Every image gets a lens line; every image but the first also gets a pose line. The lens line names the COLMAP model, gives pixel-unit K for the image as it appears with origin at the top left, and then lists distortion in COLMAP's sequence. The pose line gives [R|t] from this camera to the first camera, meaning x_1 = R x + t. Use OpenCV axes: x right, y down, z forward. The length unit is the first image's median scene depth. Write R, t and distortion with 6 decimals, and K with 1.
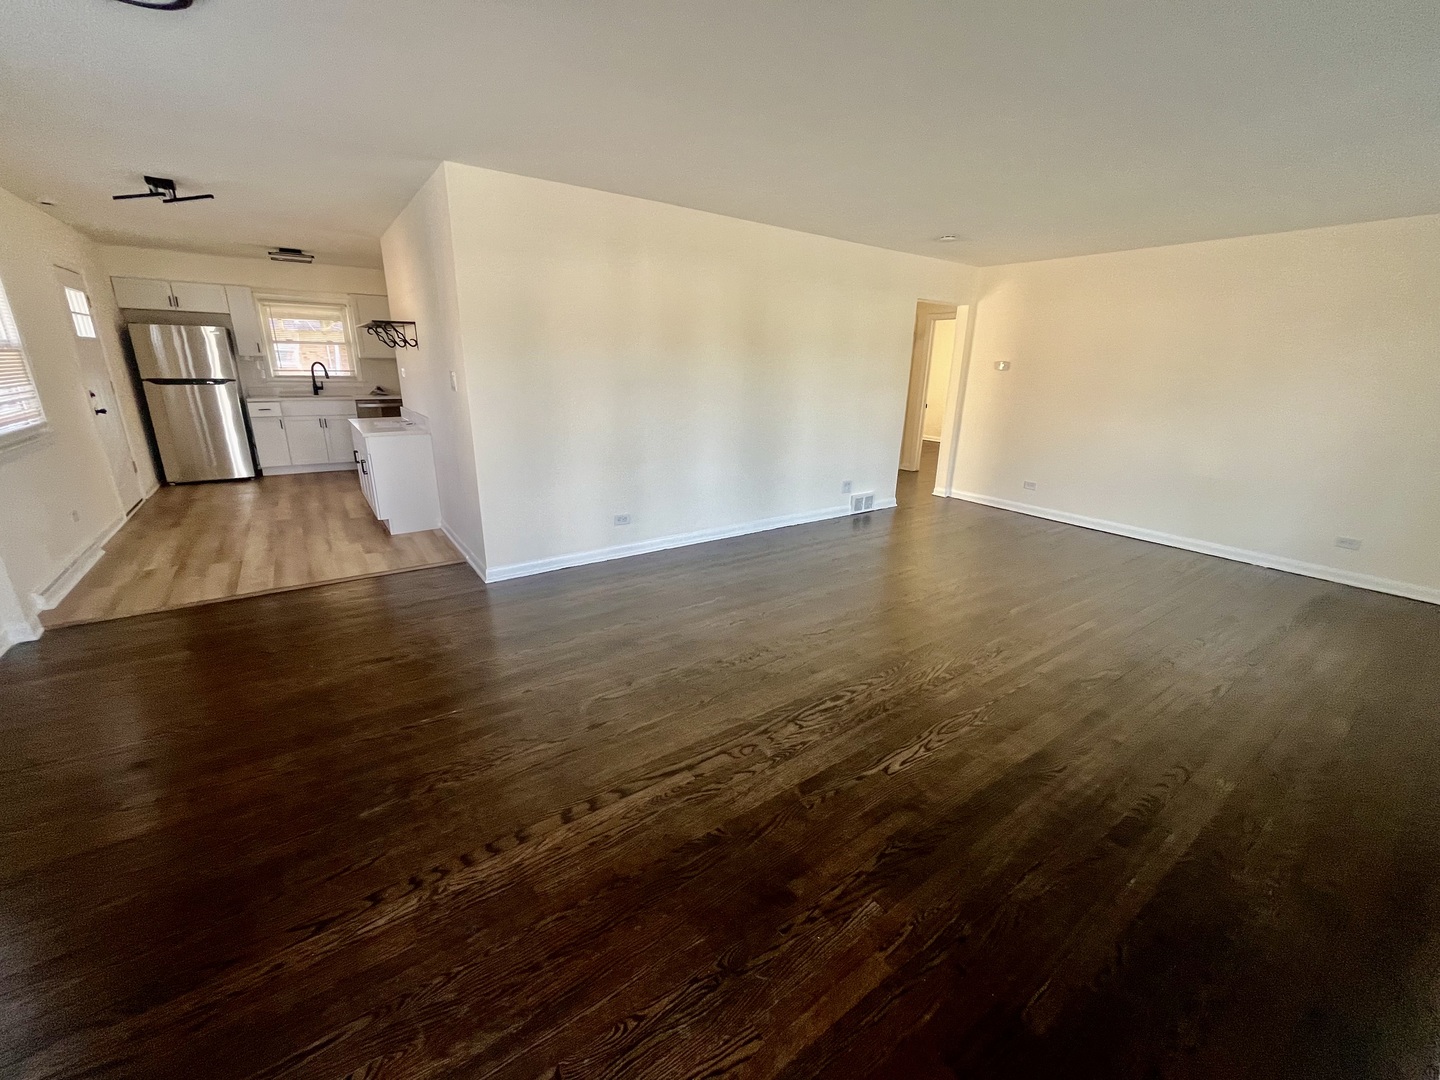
lens RADIAL K [[581.1, 0, 723.8], [0, 581.1, 536.5], [0, 0, 1]] dist [-0.003421, 0.000021]
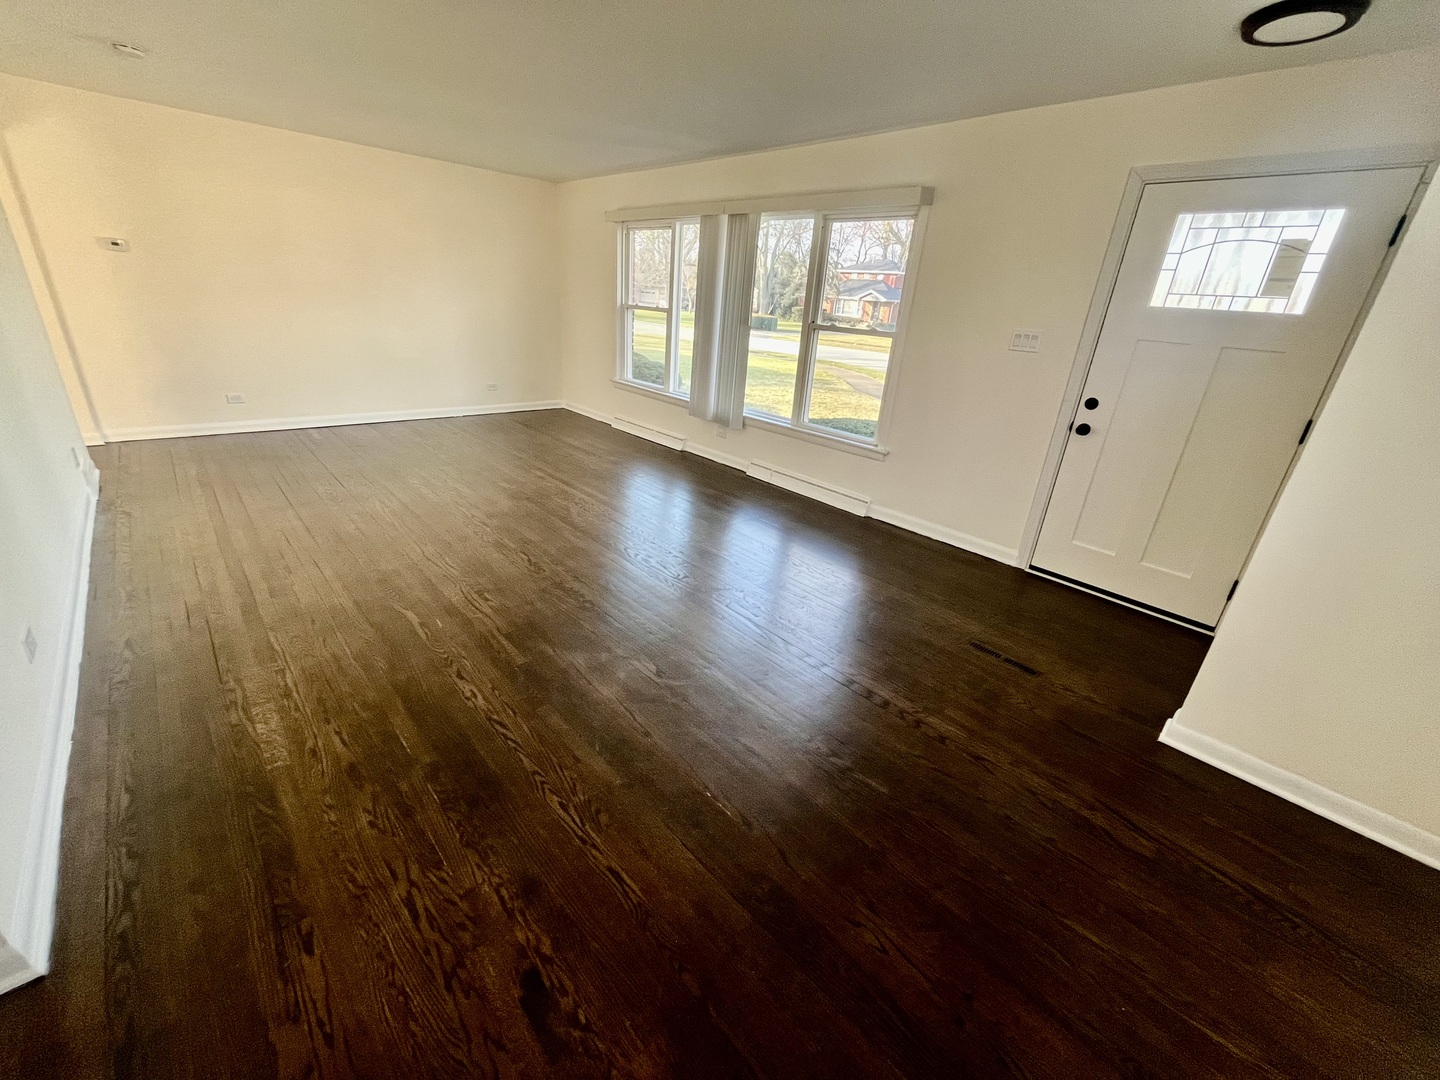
lens RADIAL K [[581.1, 0, 720.0], [0, 581.1, 541.9], [0, 0, 1]] dist [-0.003421, 0.000021]
pose [[-0.125630, -0.416120, 0.900589, -0.556669], [0.216634, 0.874368, 0.434224, -0.158931], [-0.968136, 0.249650, -0.019701, 0.509346]]
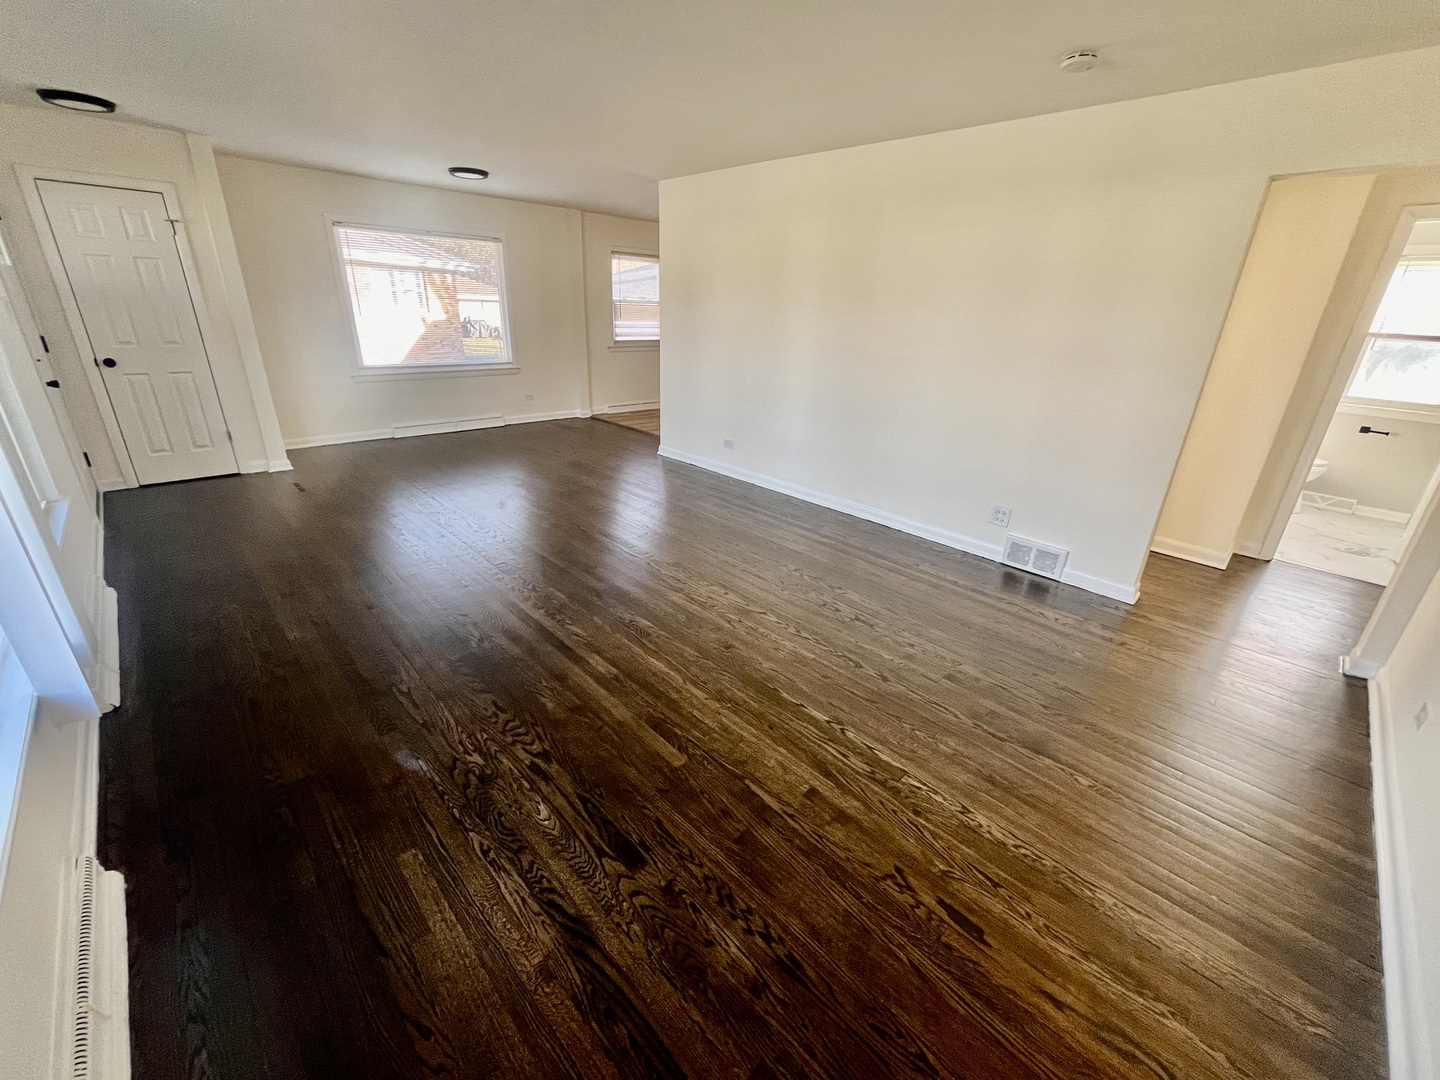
lens RADIAL K [[581.1, 0, 716.3], [0, 581.1, 538.6], [0, 0, 1]] dist [-0.003421, 0.000021]
pose [[0.145266, 0.355336, -0.923382, 0.986554], [-0.320327, 0.899905, 0.295908, -0.196592], [0.936103, 0.252799, 0.244550, 0.714220]]
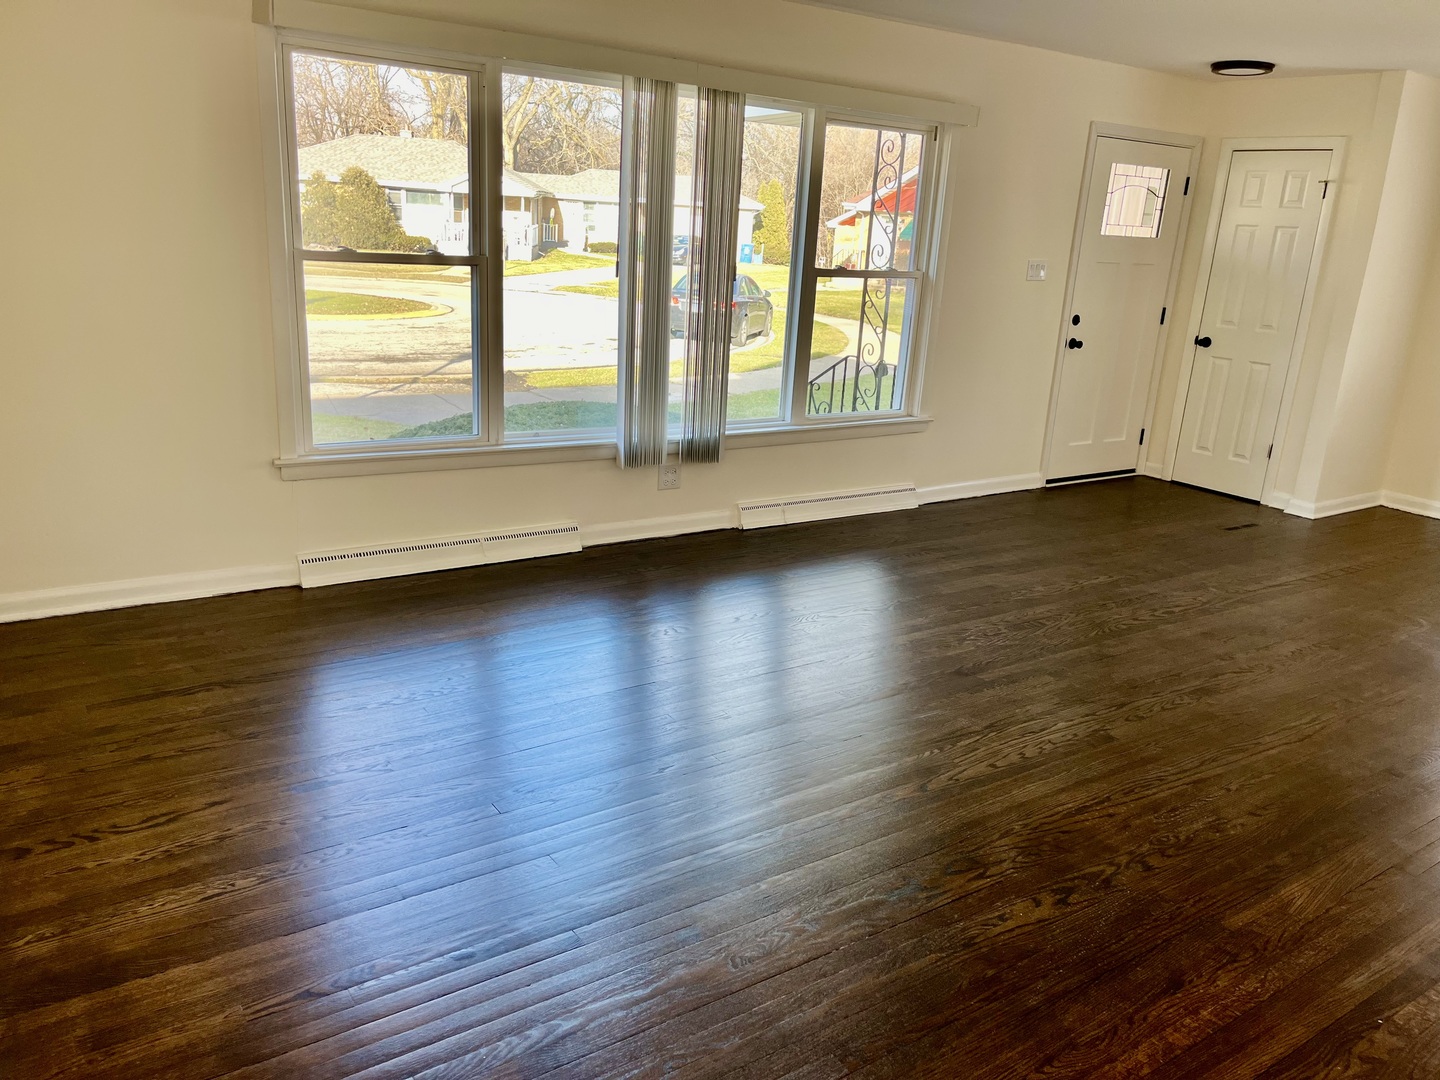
lens RADIAL K [[1091.7, 0, 719.8], [0, 1091.7, 542.9], [0, 0, 1]] dist [0.044458, -0.074358]
pose [[-0.996201, -0.086909, 0.005471, 0.539050], [-0.069695, 0.833402, 0.548255, -0.430291], [-0.052208, 0.545791, -0.836293, 1.447221]]
